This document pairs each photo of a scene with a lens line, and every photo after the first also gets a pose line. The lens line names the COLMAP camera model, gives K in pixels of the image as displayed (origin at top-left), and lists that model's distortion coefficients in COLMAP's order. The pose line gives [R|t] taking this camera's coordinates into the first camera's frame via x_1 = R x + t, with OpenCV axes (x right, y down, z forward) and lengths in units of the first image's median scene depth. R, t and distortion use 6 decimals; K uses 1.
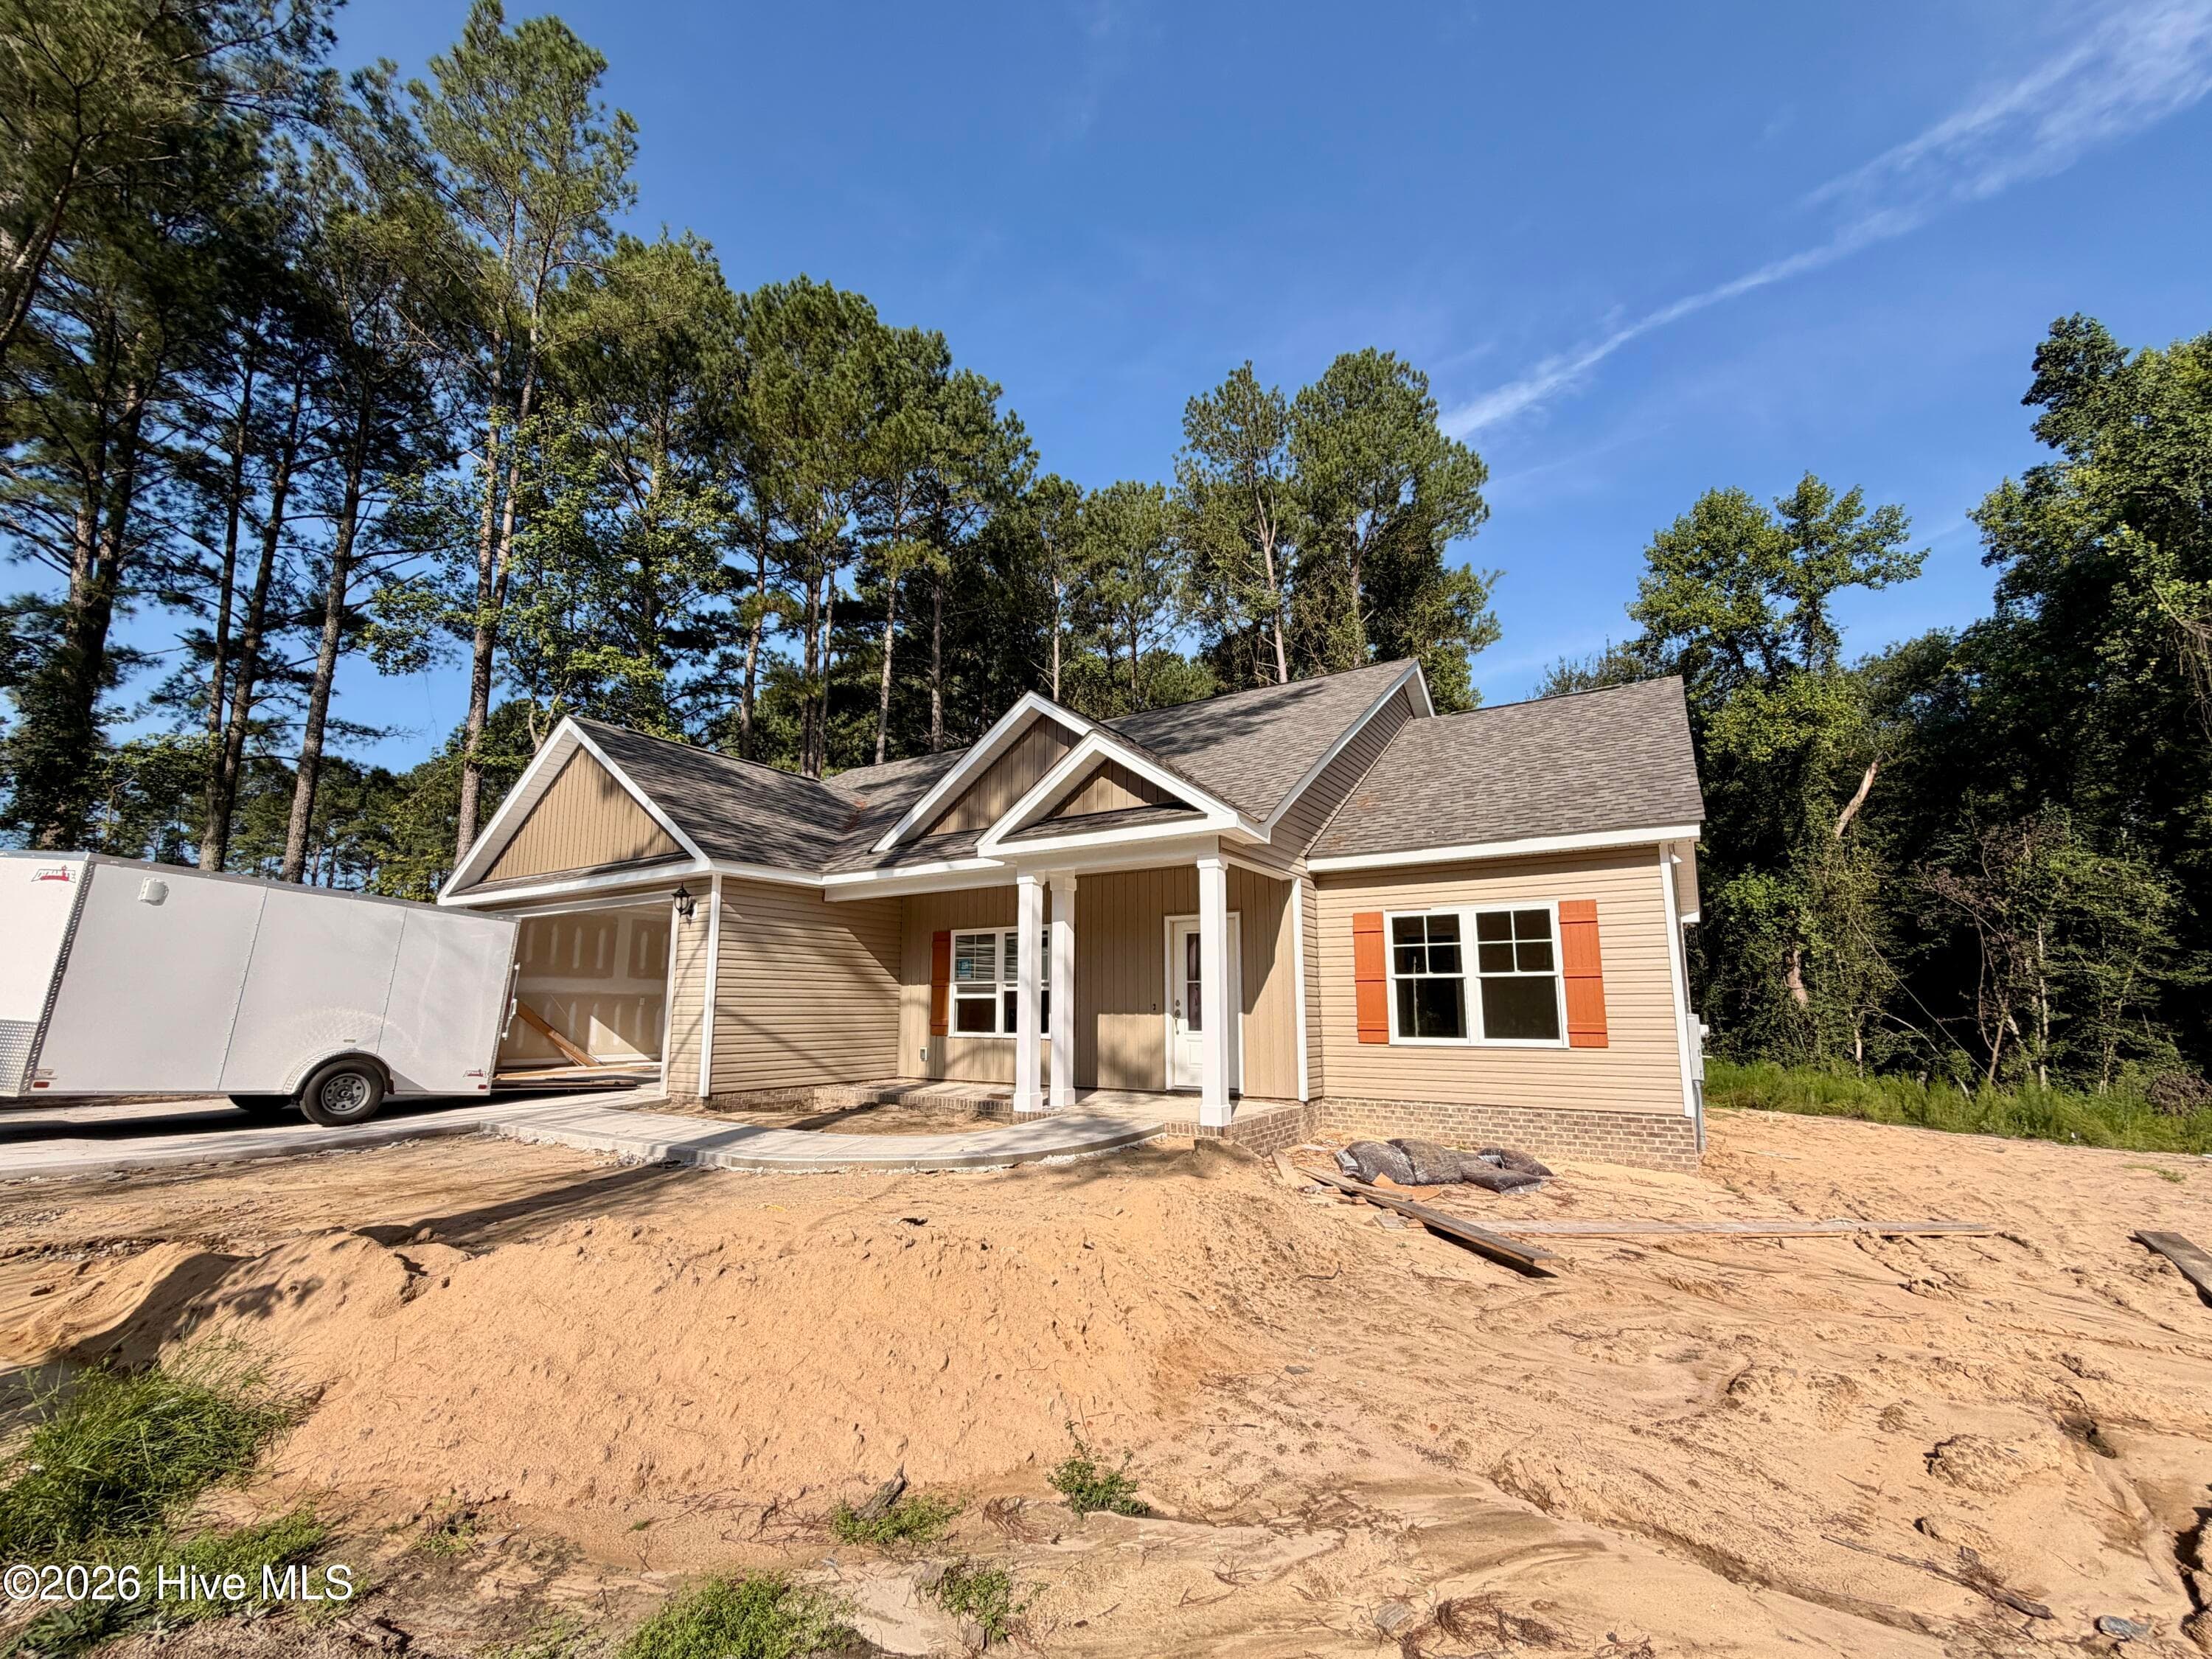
lens RADIAL K [[912.4, 0, 1103.8], [0, 912.4, 857.6], [0, 0, 1]] dist [0.003437, 0.000375]
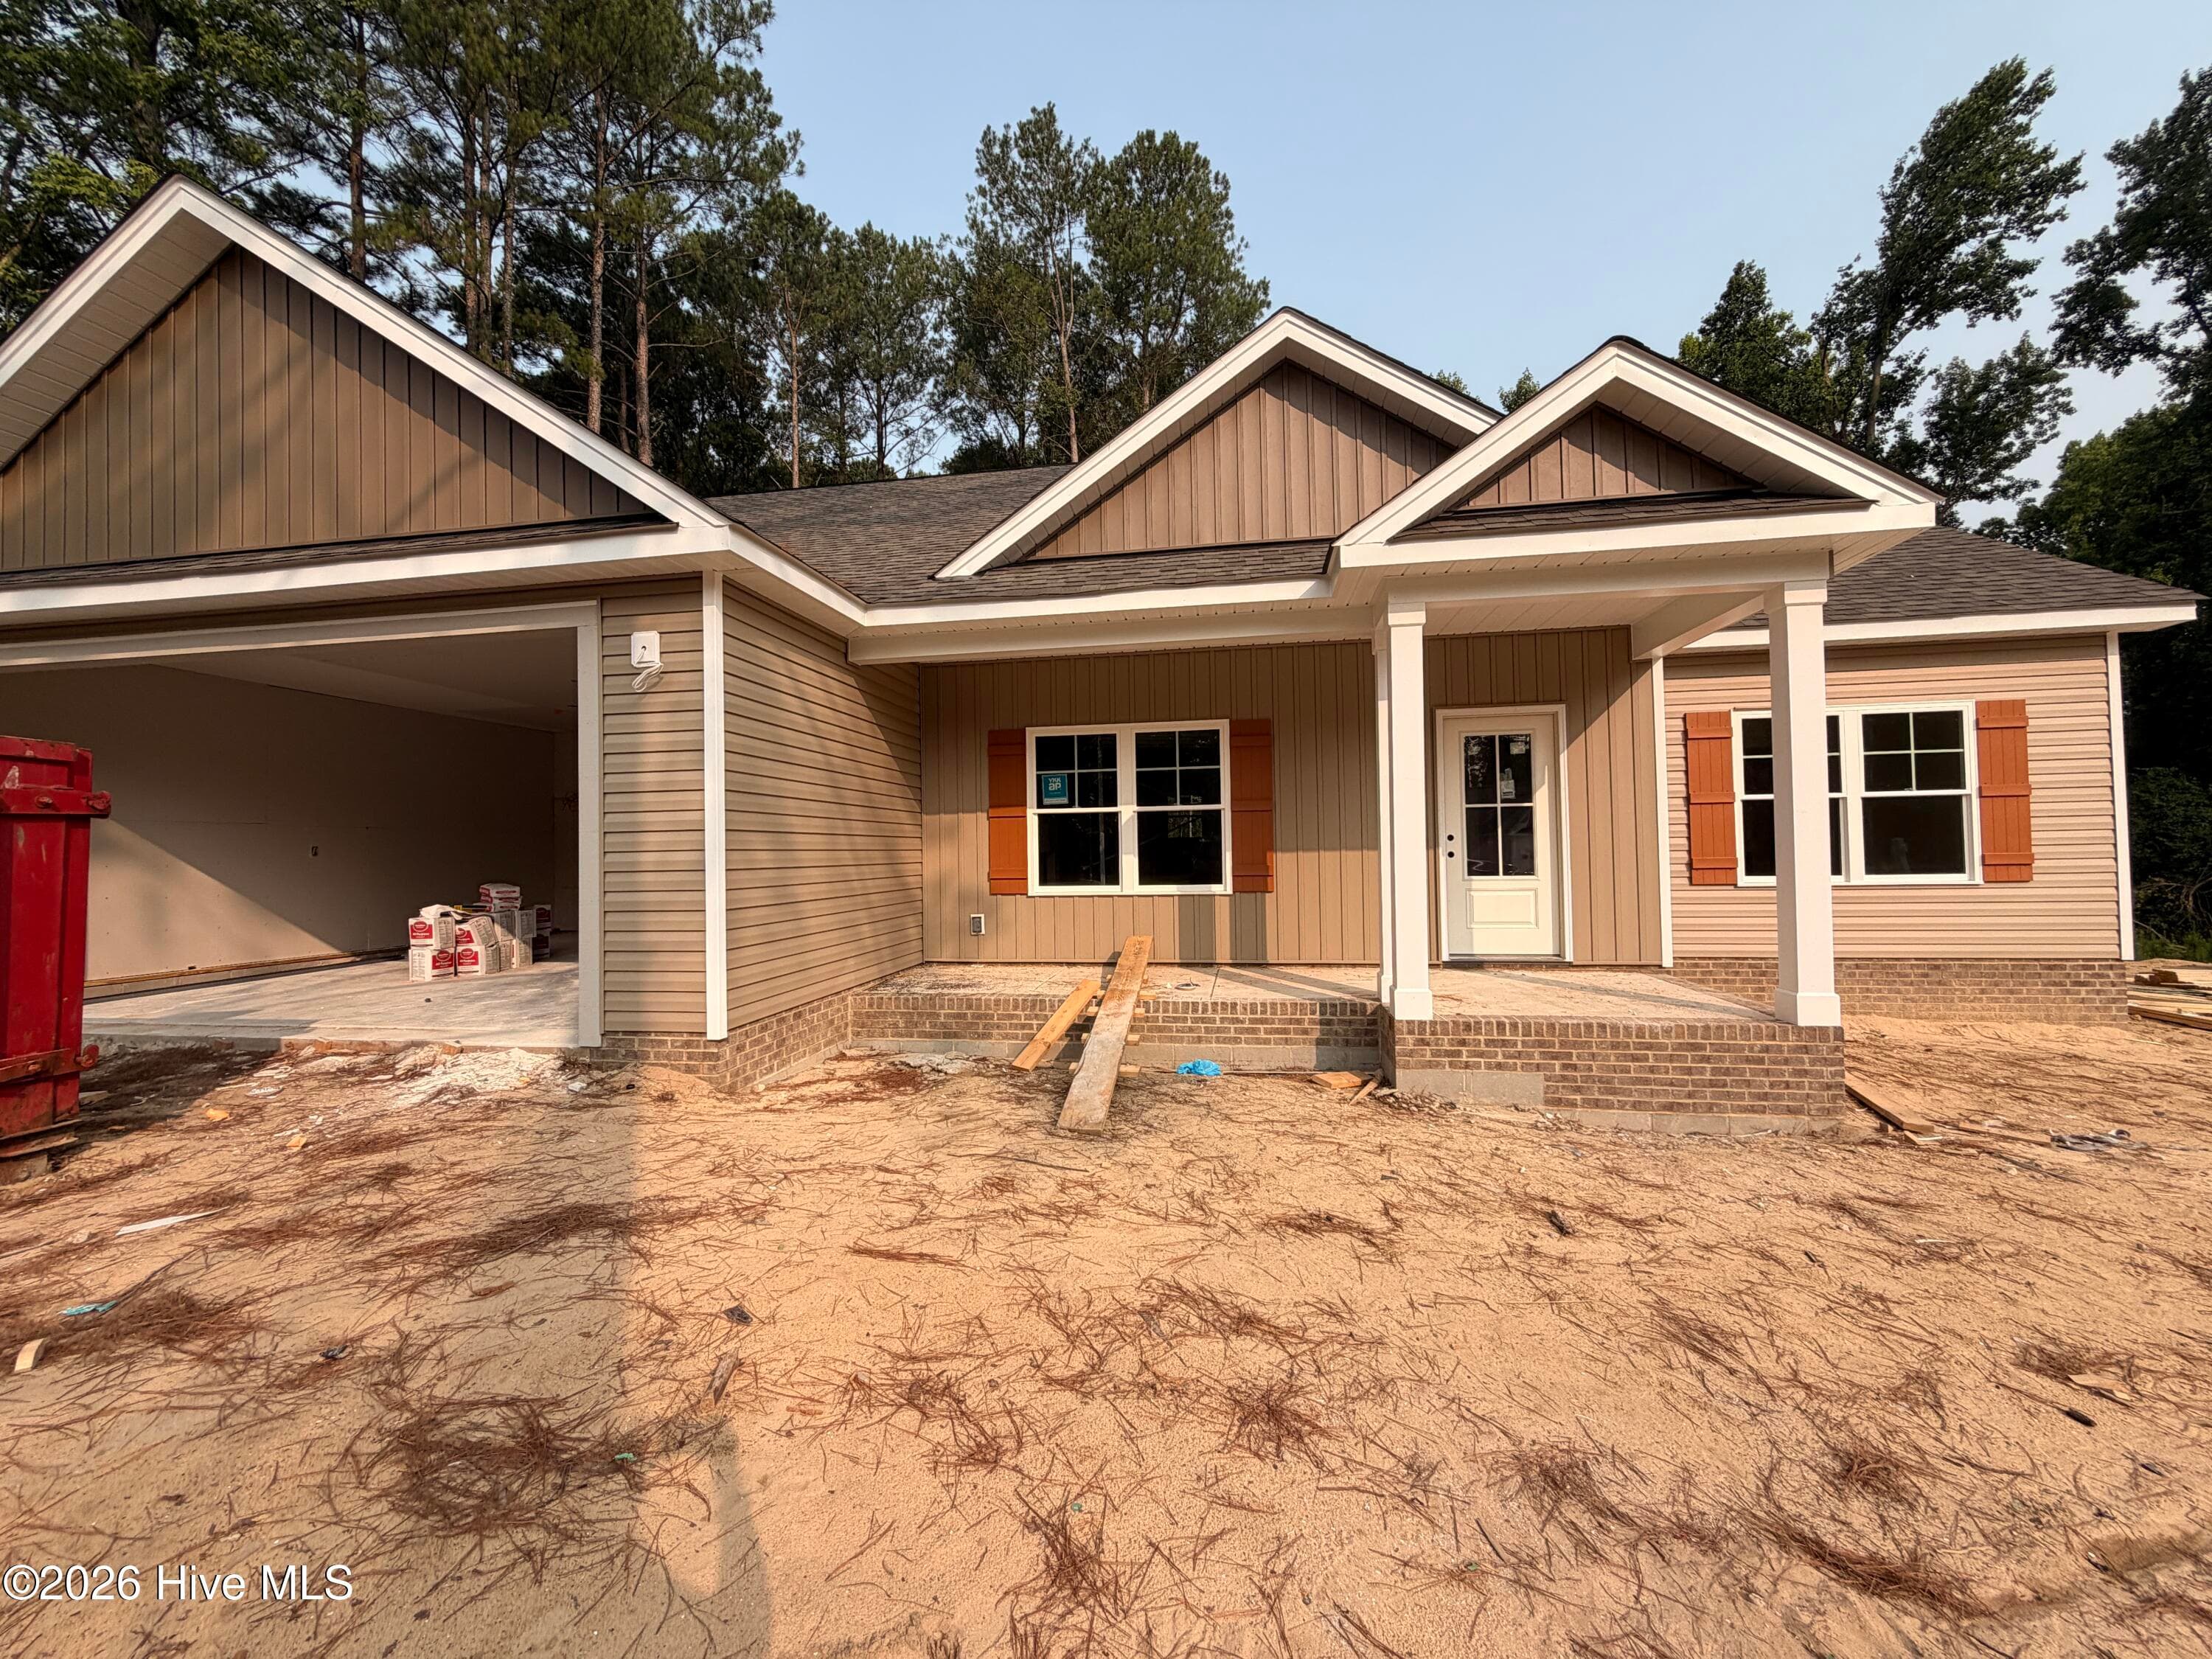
lens RADIAL K [[887.5, 0, 1099.2], [0, 887.5, 831.4], [0, 0, 1]] dist [-0.000385, 0.000801]
pose [[0.920607, -0.006458, 0.390436, -0.181759], [-0.045433, 0.991301, 0.123524, 0.036363], [-0.387837, -0.131456, 0.912306, 0.213107]]
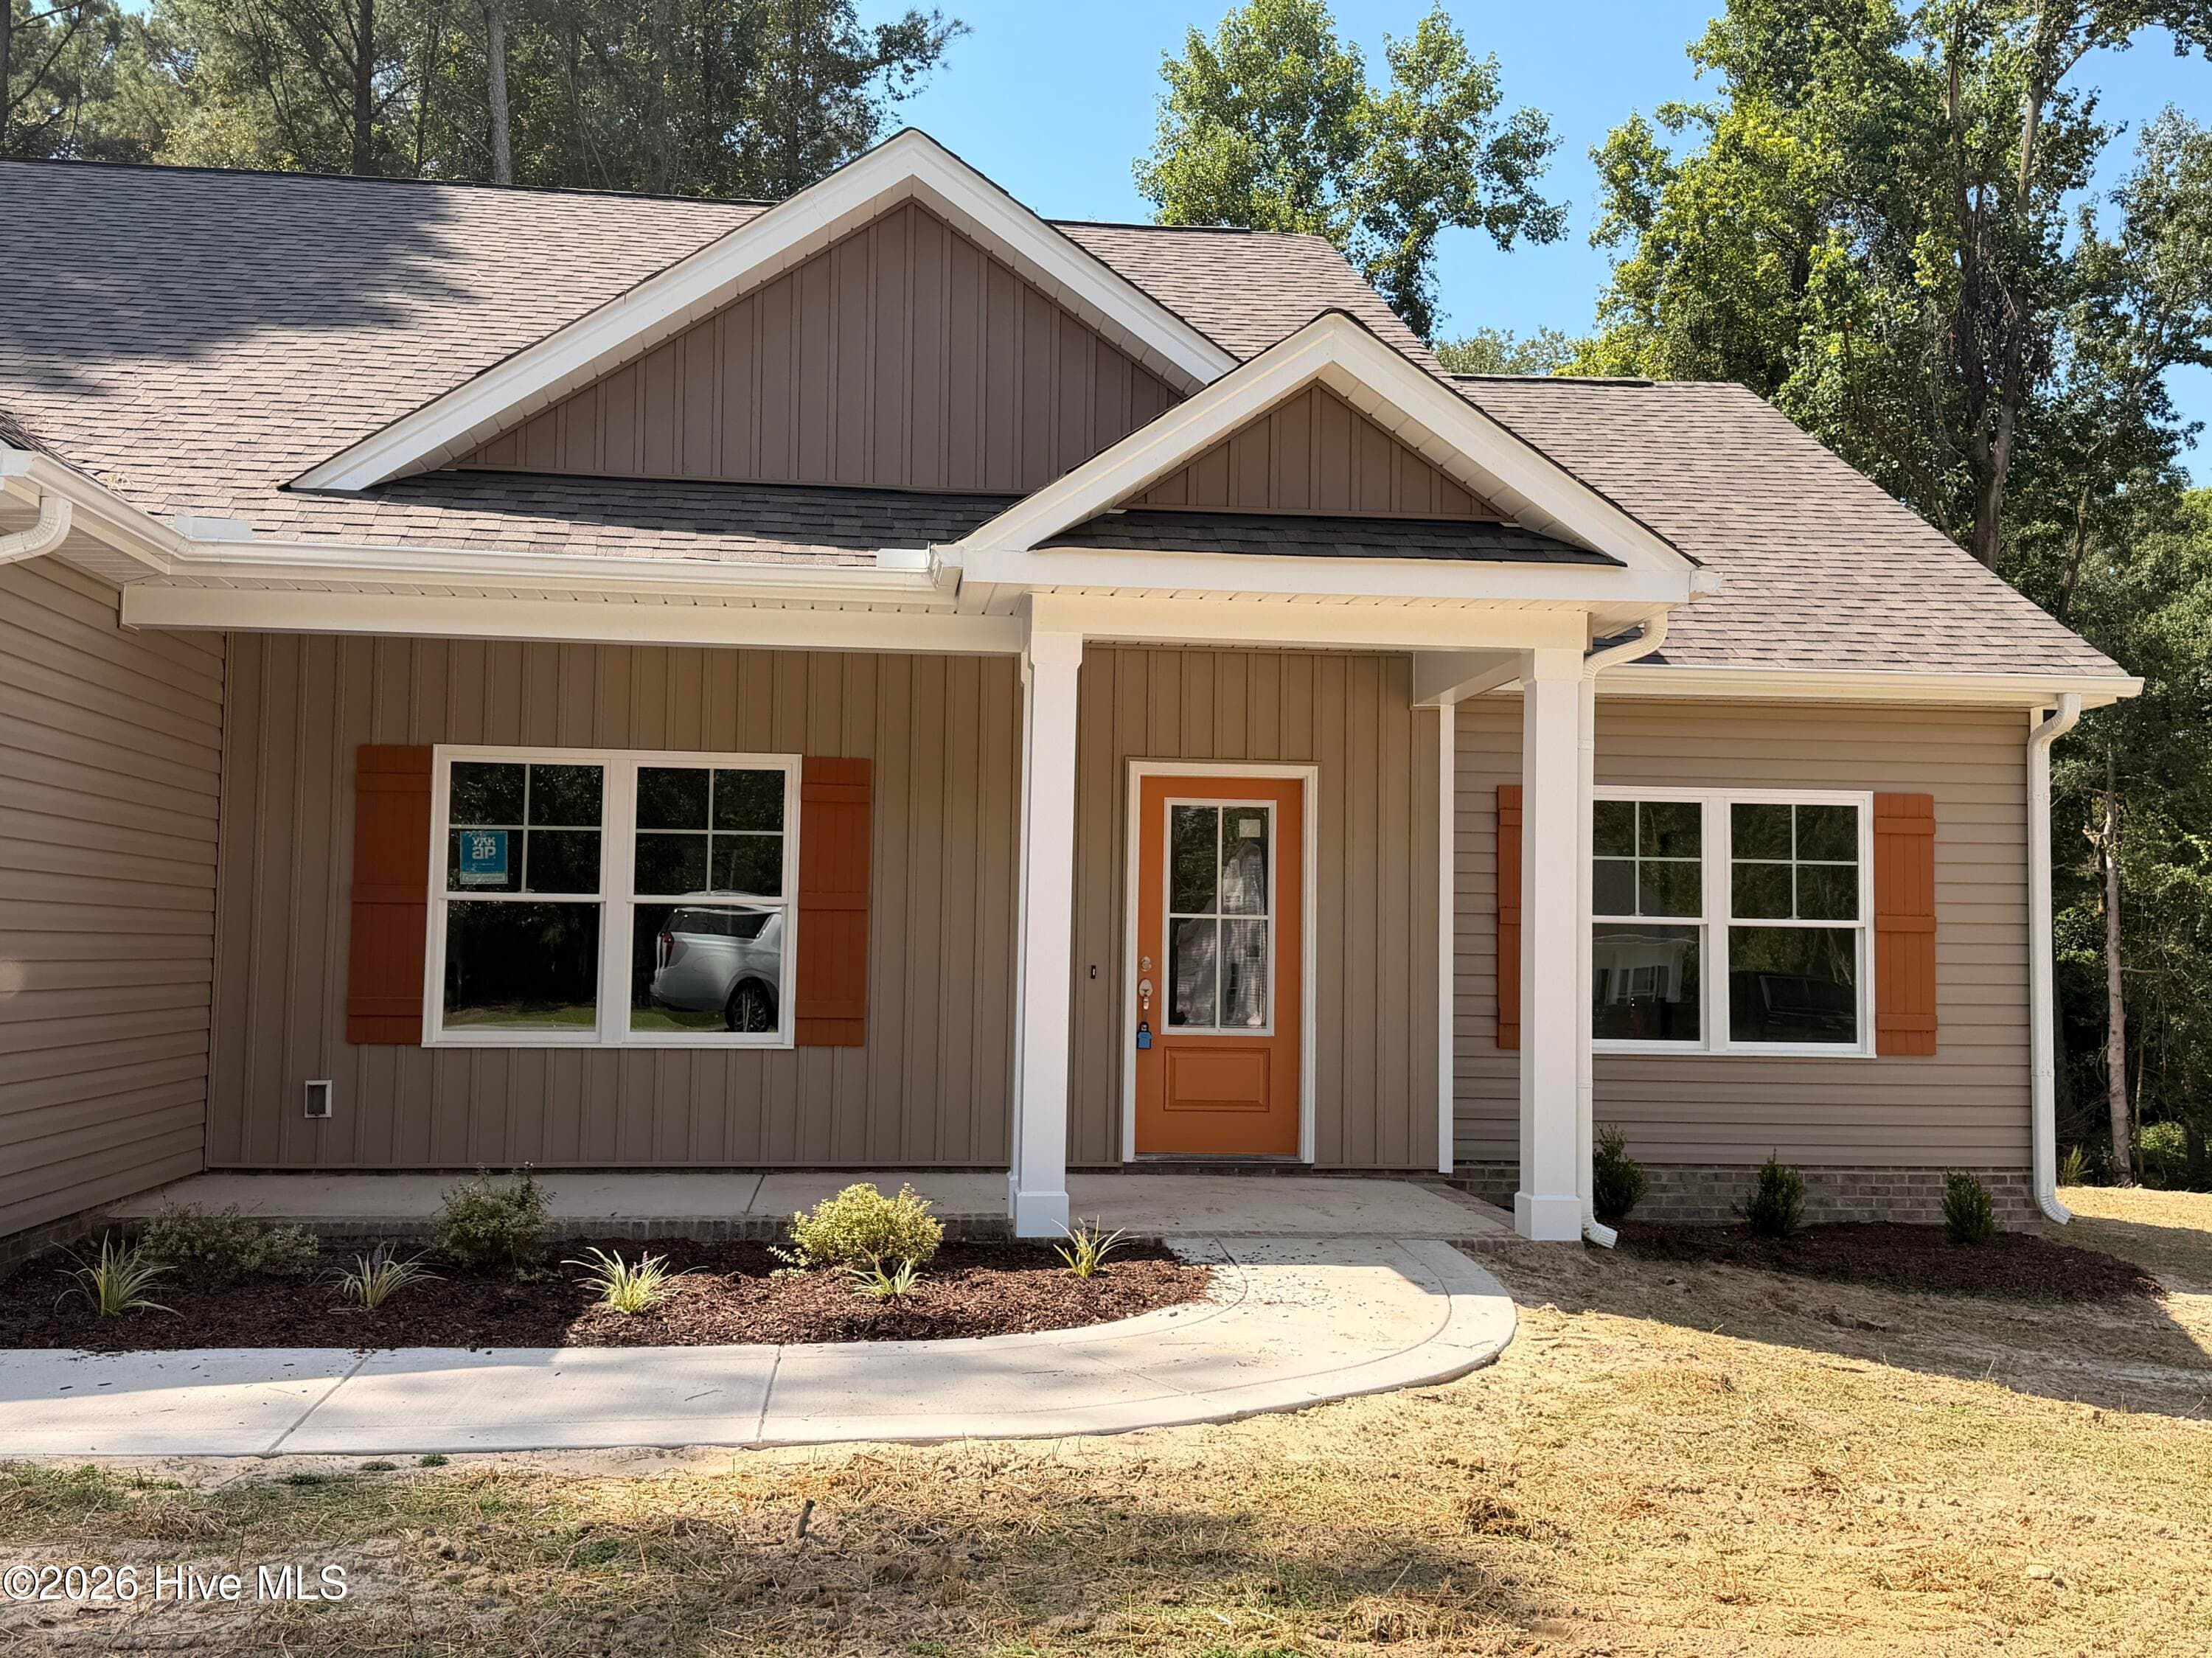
lens RADIAL K [[2085.2, 0, 1110.3], [0, 2085.2, 827.8], [0, 0, 1]] dist [0.207354, -0.469768]
pose [[0.775298, 0.049720, 0.629636, -0.240105], [-0.115583, 0.991231, 0.064049, 0.014567], [-0.620930, -0.122433, 0.774246, 0.108968]]
